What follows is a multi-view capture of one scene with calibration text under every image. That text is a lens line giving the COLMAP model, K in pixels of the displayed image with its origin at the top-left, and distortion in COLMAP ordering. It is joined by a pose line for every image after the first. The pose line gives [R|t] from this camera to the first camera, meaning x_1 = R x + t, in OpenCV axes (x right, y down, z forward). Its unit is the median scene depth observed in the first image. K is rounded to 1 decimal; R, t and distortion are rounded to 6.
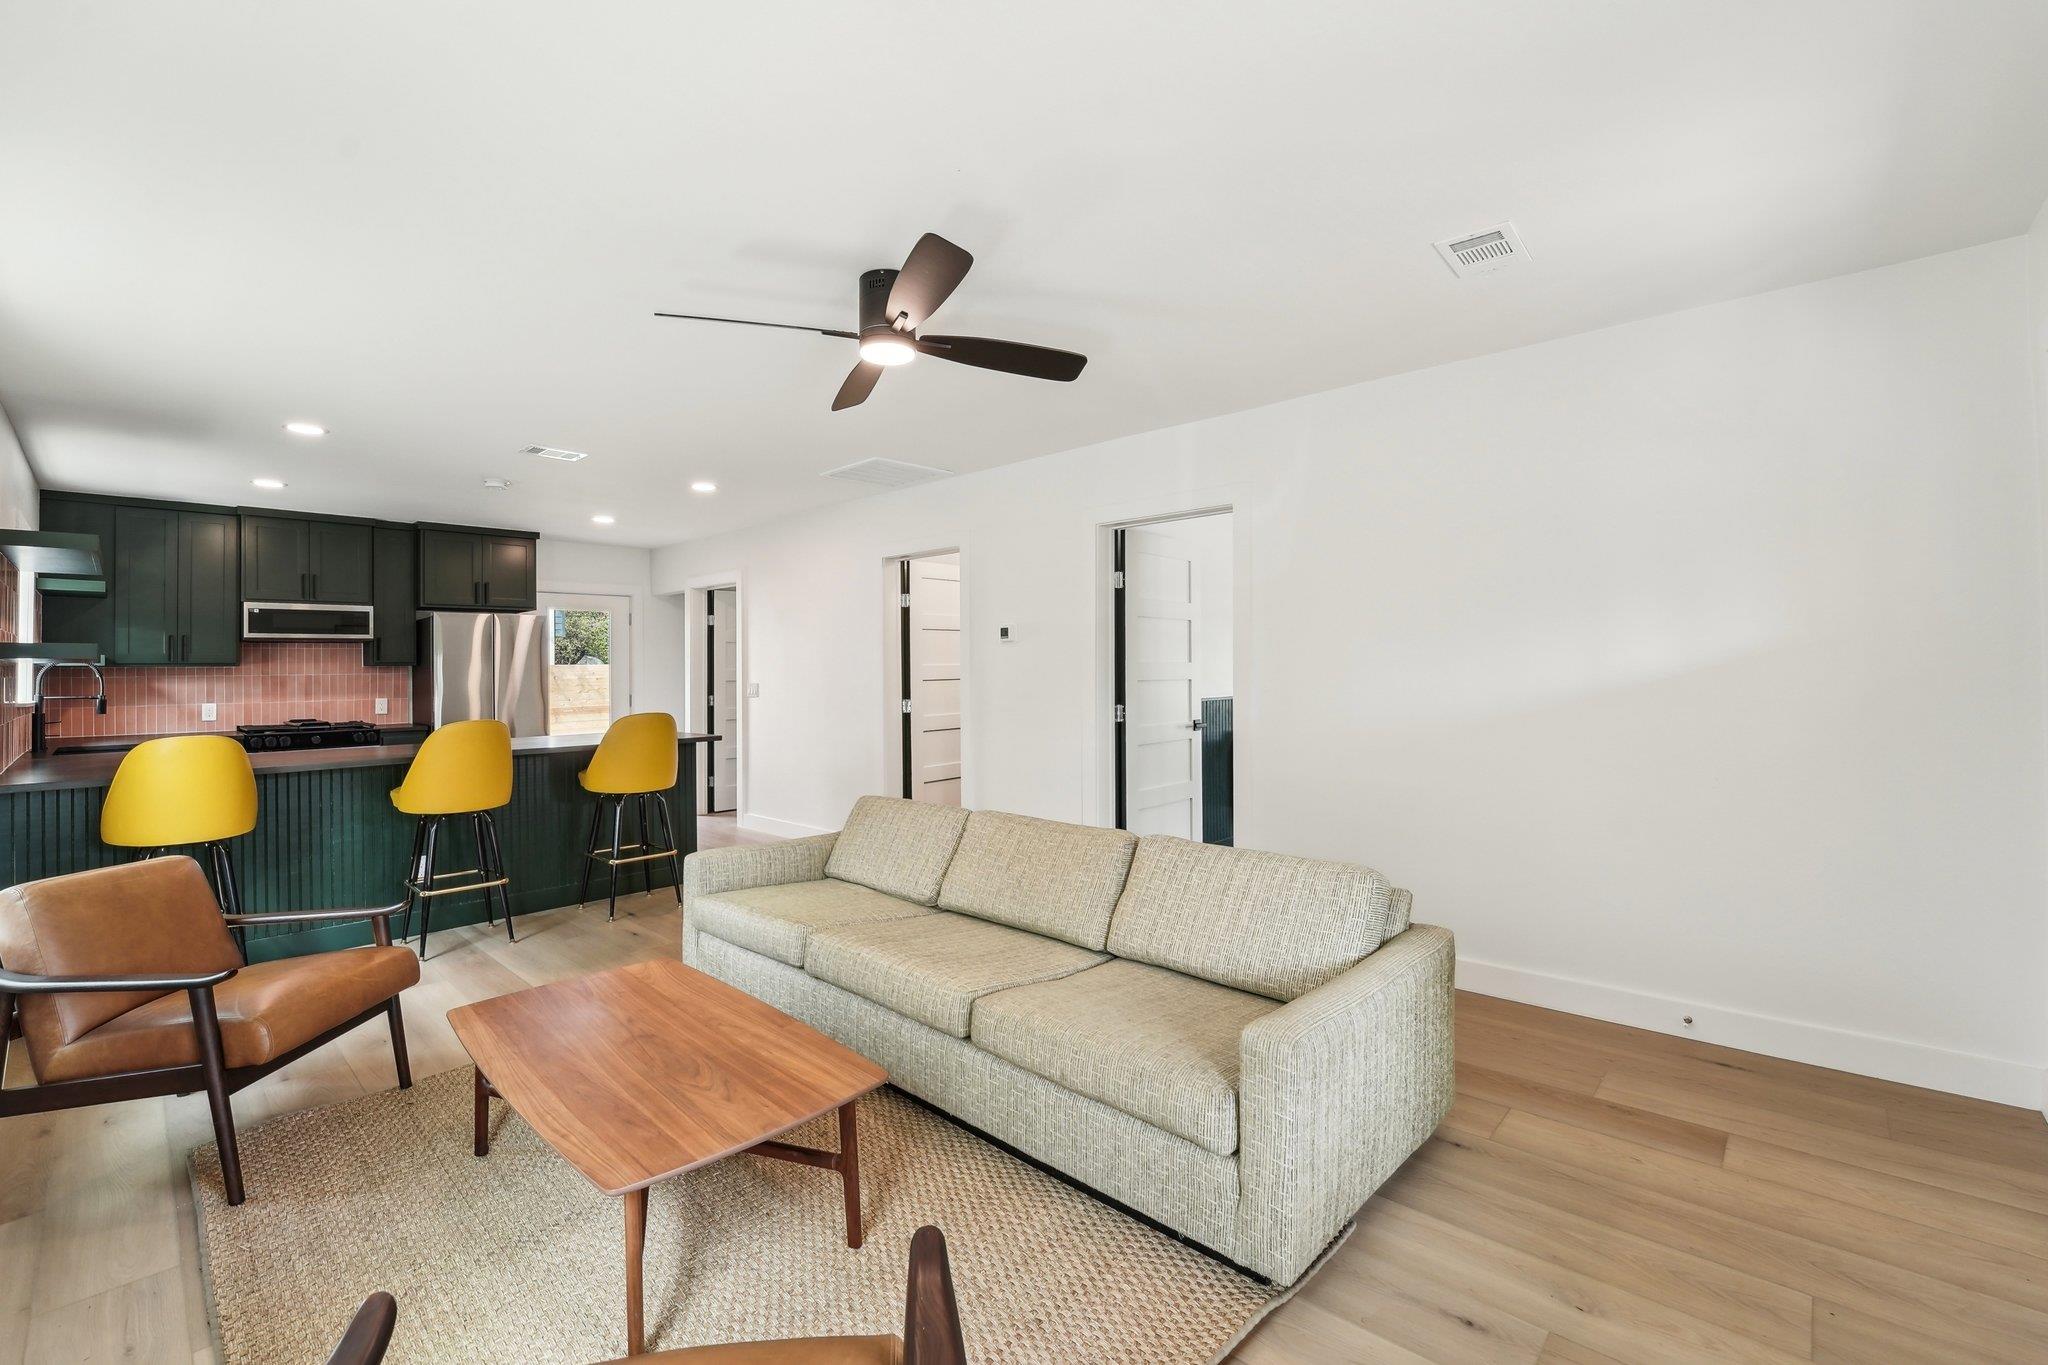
lens RADIAL K [[848.6, 0, 1021.1], [0, 848.6, 673.3], [0, 0, 1]] dist [-0.018027, 0.000506]
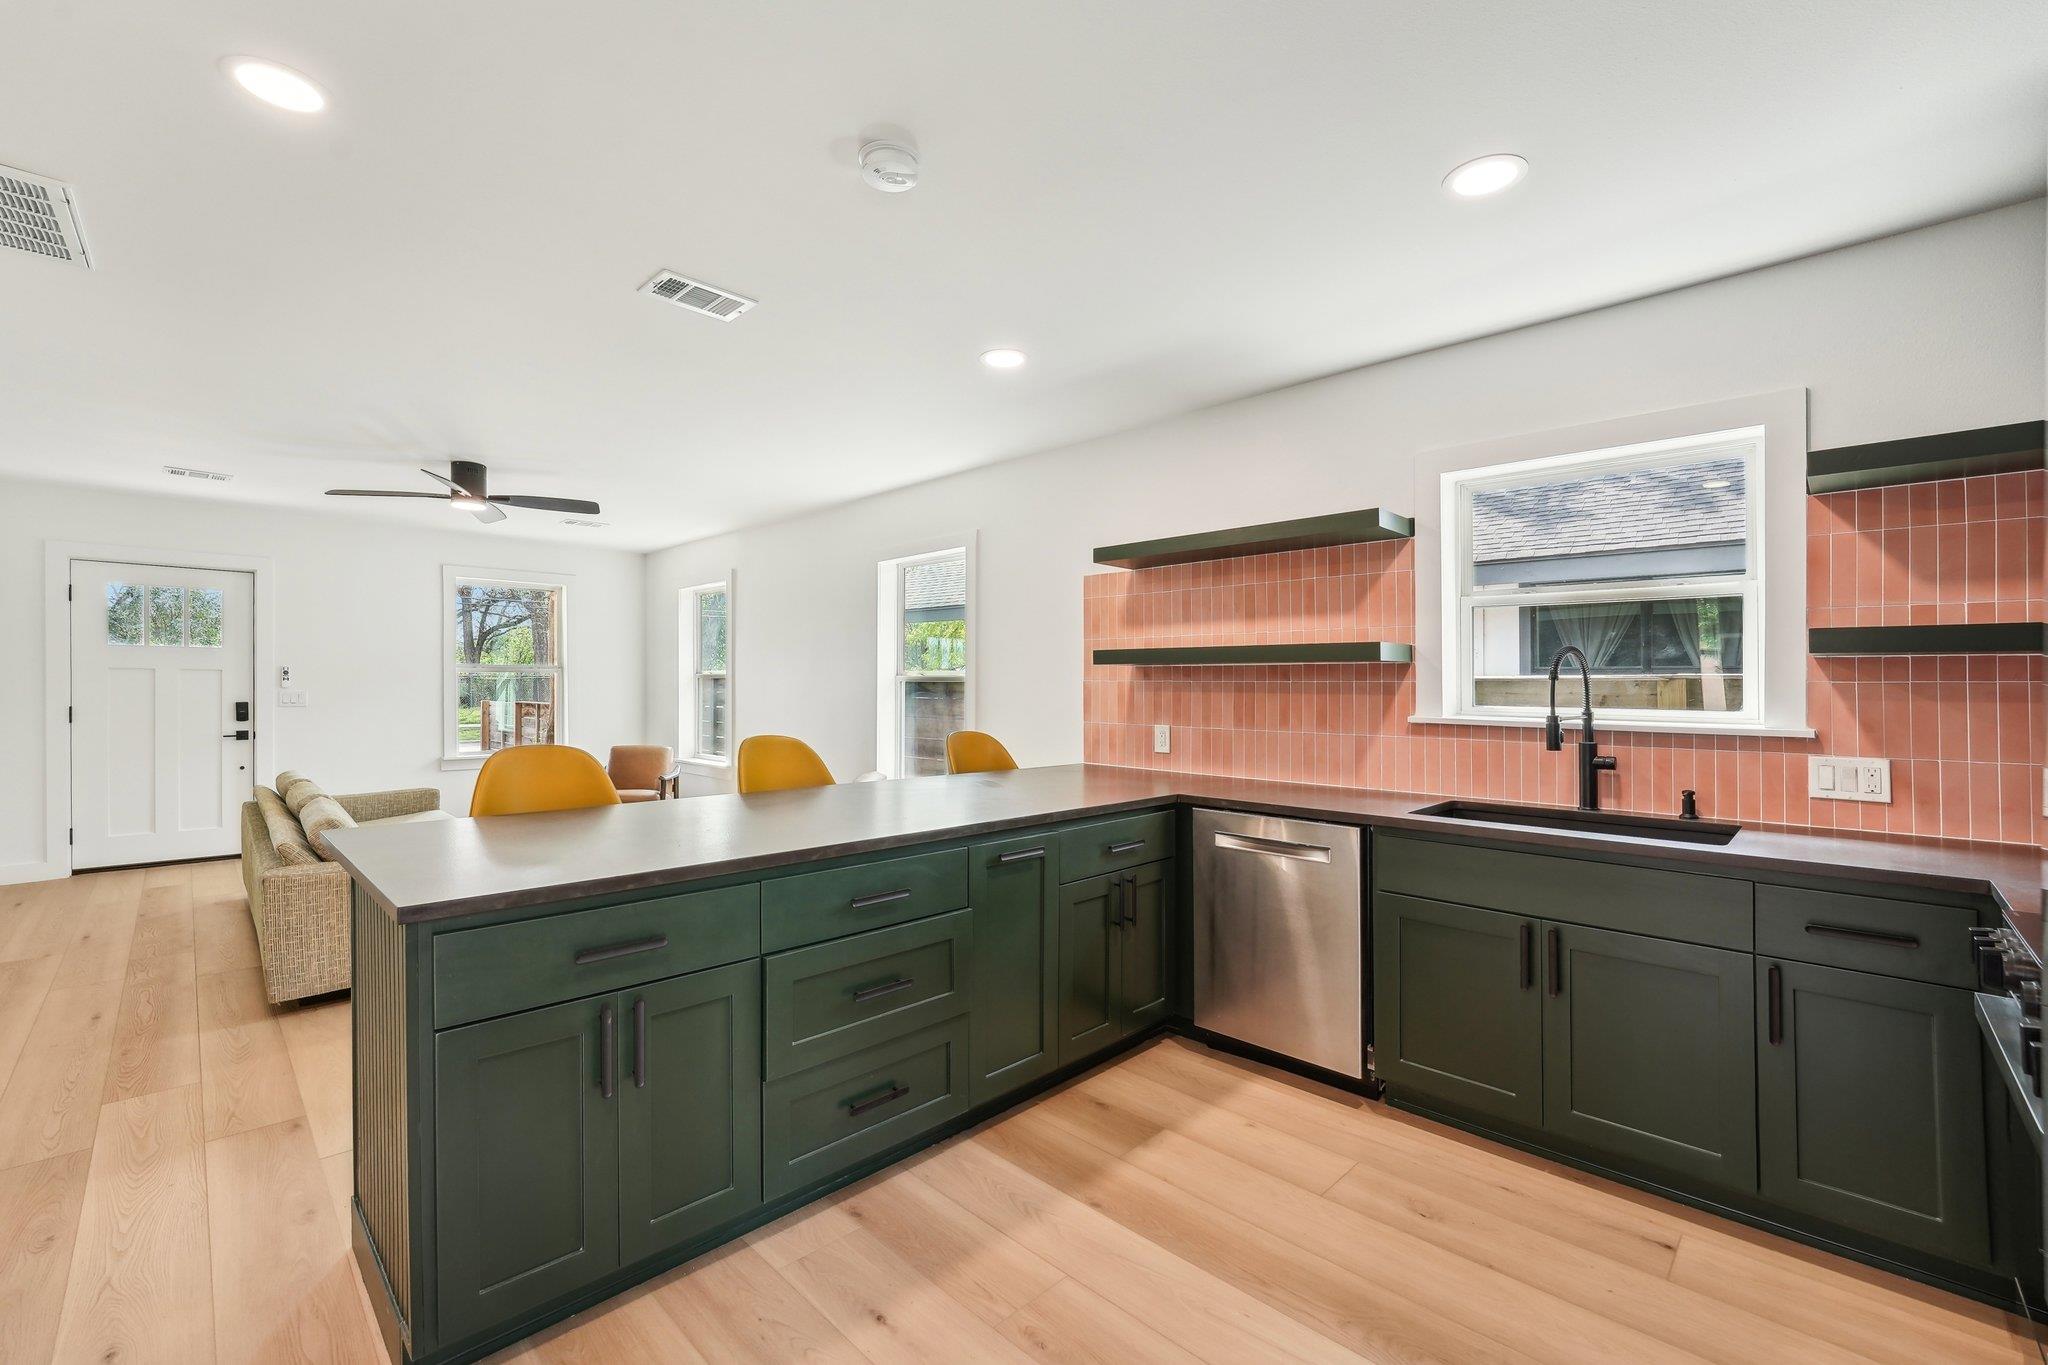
lens RADIAL K [[848.6, 0, 1019.4], [0, 848.6, 681.0], [0, 0, 1]] dist [-0.018027, 0.000506]
pose [[-0.999406, 0.005818, 0.033965, -0.417522], [0.005547, 0.999952, -0.008065, 0.001032], [-0.034010, -0.007871, -0.999390, 1.016922]]
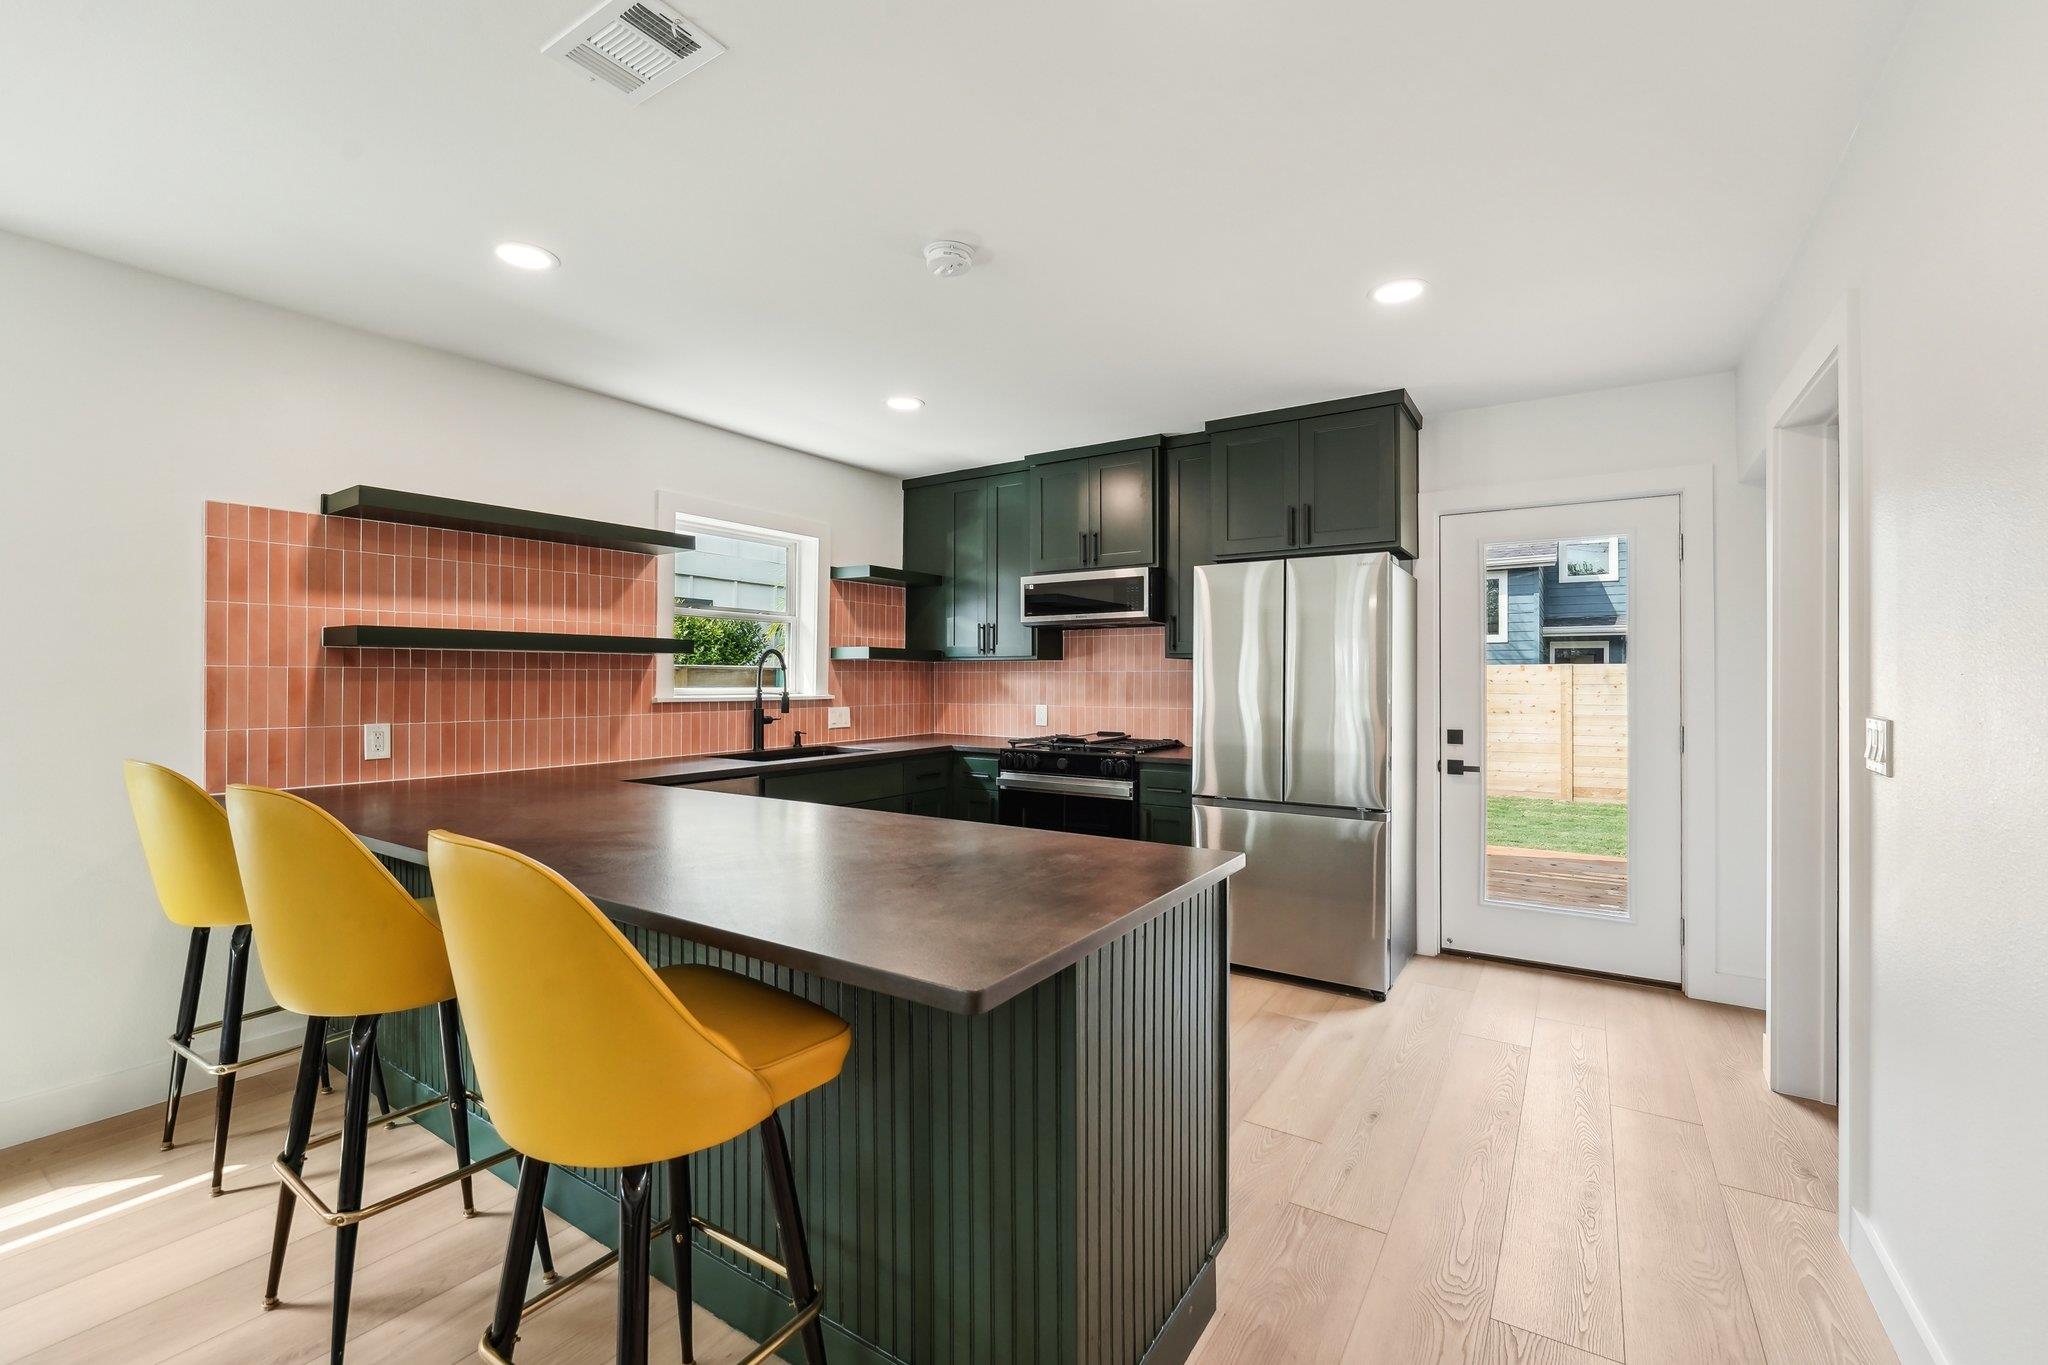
lens RADIAL K [[848.6, 0, 1026.9], [0, 848.6, 674.6], [0, 0, 1]] dist [-0.018027, 0.000506]
pose [[0.162675, 0.012612, -0.986599, -0.131775], [-0.004494, 0.999917, 0.012041, -0.003971], [0.986670, 0.002475, 0.162718, 0.803988]]
